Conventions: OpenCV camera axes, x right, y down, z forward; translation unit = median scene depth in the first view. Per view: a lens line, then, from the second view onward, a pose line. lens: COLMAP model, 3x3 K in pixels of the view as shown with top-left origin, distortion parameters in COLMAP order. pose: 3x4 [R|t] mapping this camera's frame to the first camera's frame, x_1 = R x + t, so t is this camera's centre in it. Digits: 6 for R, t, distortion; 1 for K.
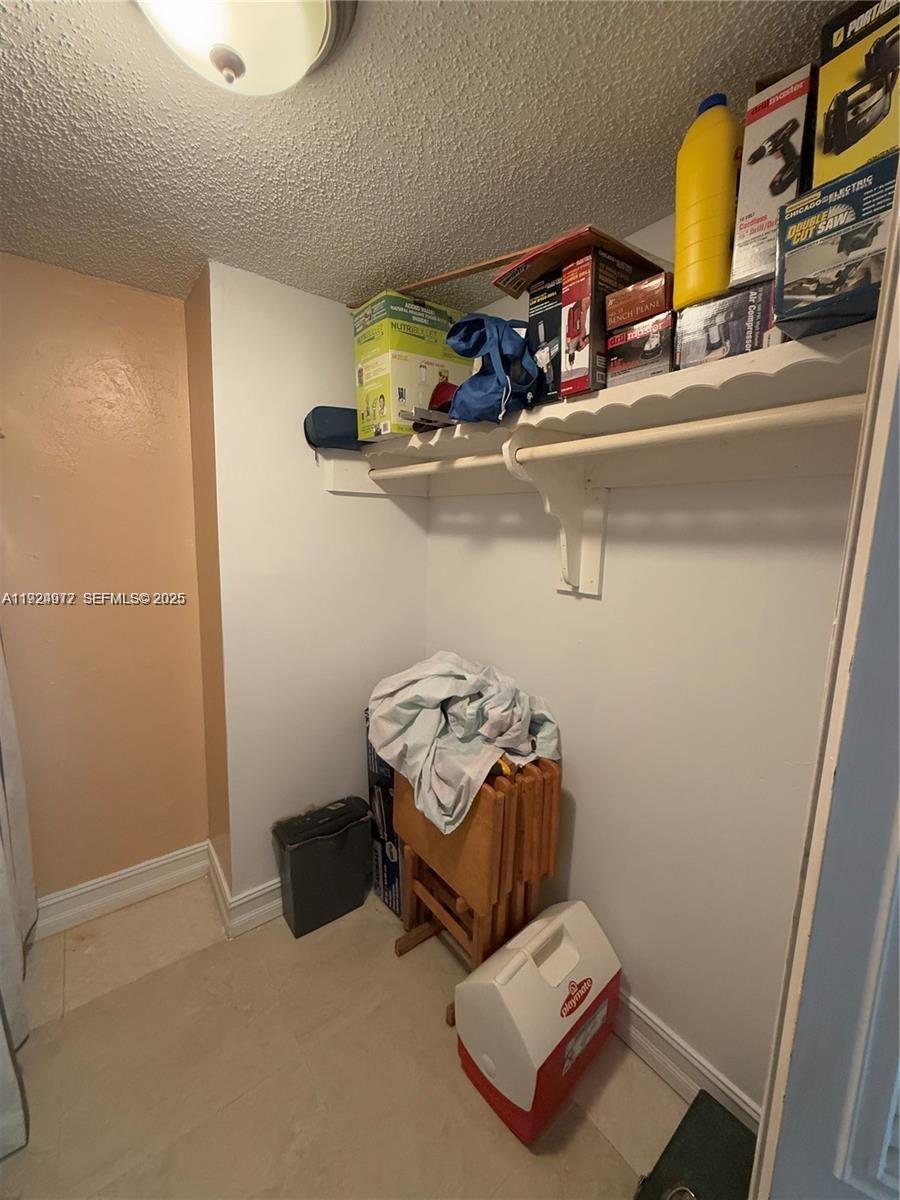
lens RADIAL K [[479.2, 0, 451.6], [0, 479.2, 594.1], [0, 0, 1]] dist [-0.000742, 0.000361]
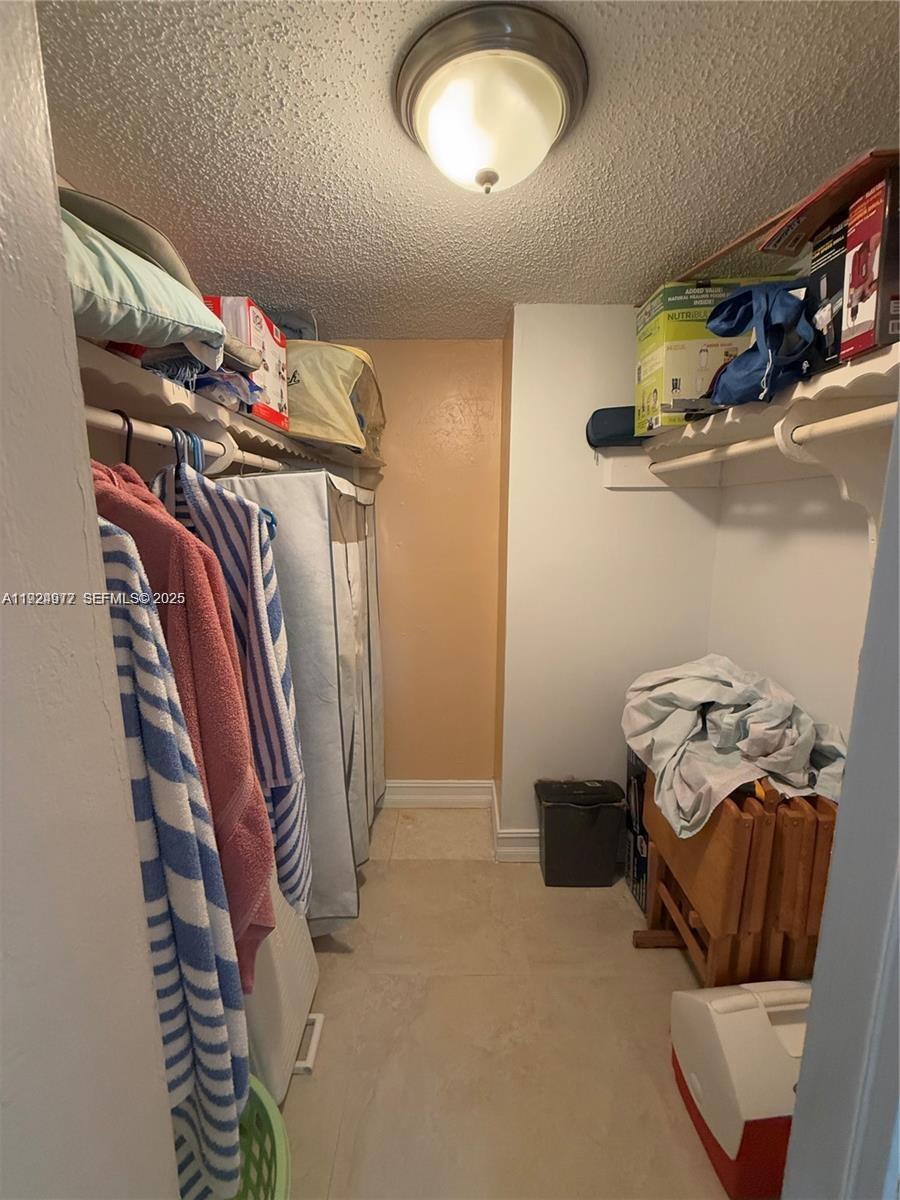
lens RADIAL K [[479.2, 0, 451.6], [0, 479.2, 594.1], [0, 0, 1]] dist [-0.000742, 0.000361]
pose [[0.787300, 0.074914, -0.612002, 0.165161], [-0.069401, 0.997051, 0.032767, 0.010479], [0.612652, 0.016676, 0.790177, -0.050290]]
